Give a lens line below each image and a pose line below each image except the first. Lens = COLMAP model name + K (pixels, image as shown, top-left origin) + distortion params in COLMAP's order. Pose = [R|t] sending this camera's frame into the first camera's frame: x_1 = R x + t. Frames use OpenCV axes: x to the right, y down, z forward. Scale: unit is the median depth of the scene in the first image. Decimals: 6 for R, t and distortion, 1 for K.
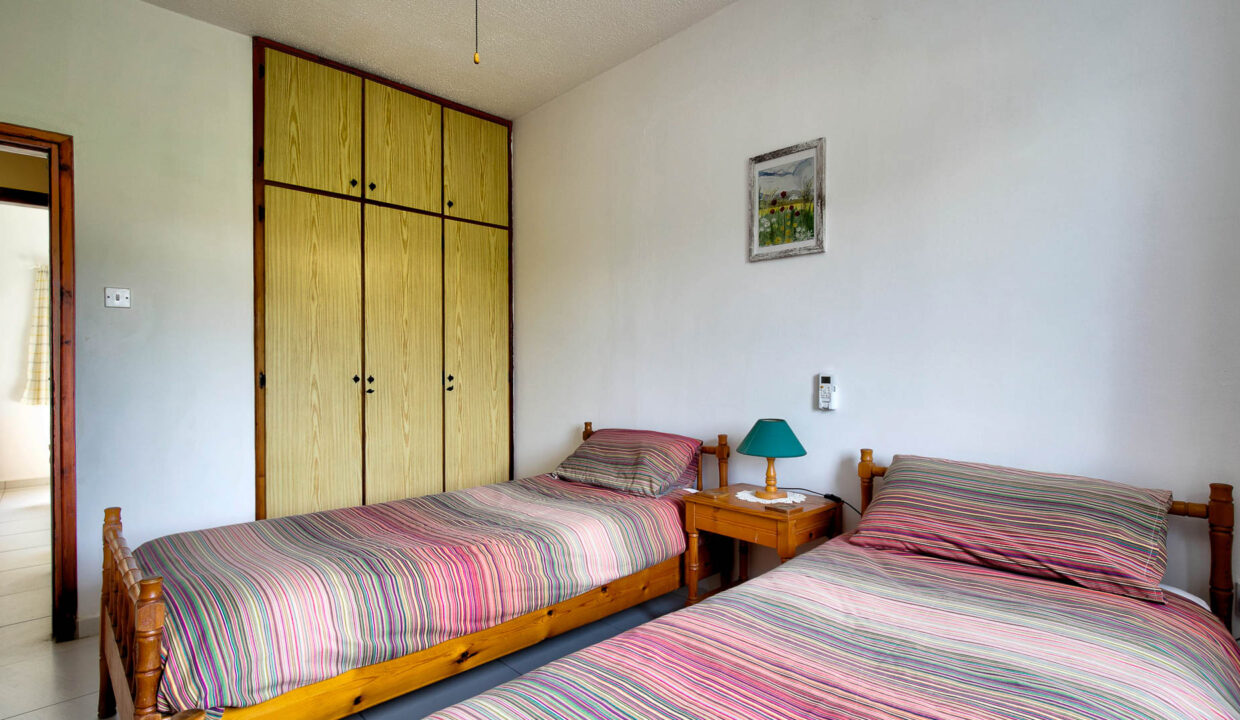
lens RADIAL K [[586.7, 0, 603.6], [0, 586.7, 372.3], [0, 0, 1]] dist [-0.011793, -0.000066]
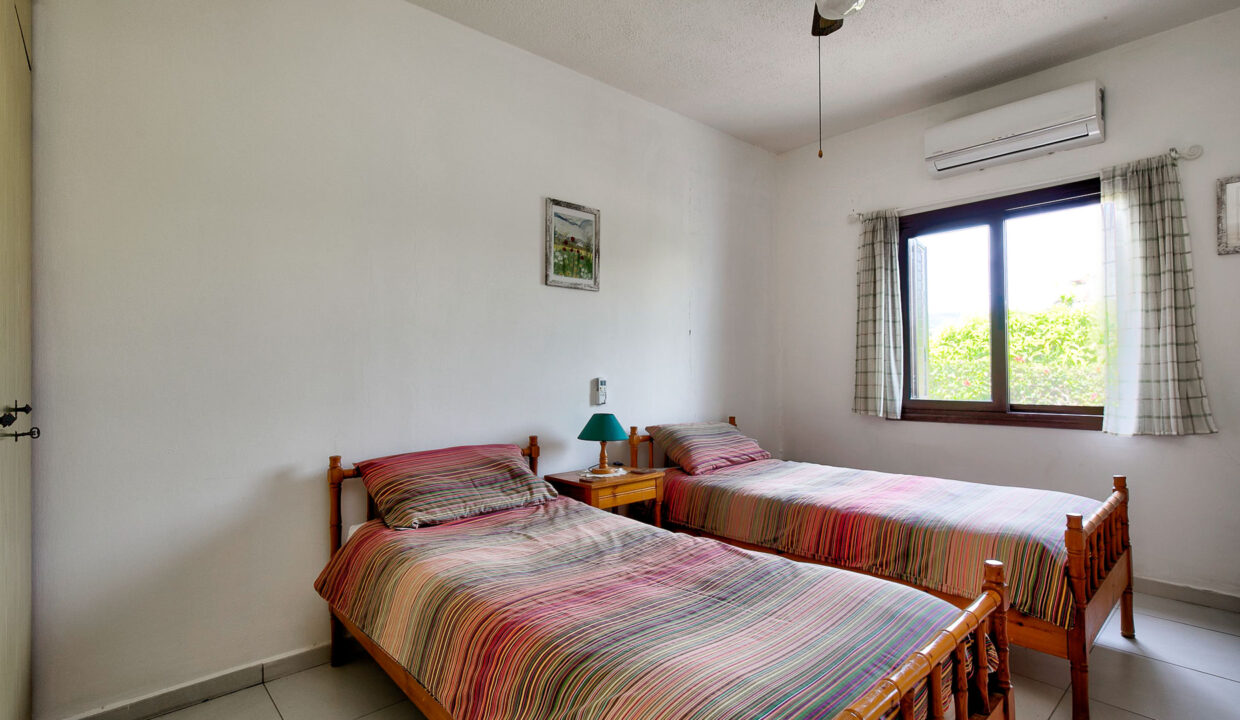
lens RADIAL K [[586.7, 0, 603.6], [0, 586.7, 372.3], [0, 0, 1]] dist [-0.011793, -0.000066]
pose [[0.039659, -0.006599, 0.999192, -0.965348], [0.018230, 0.999817, 0.005879, -0.018577], [-0.999047, 0.017982, 0.039772, 0.879091]]
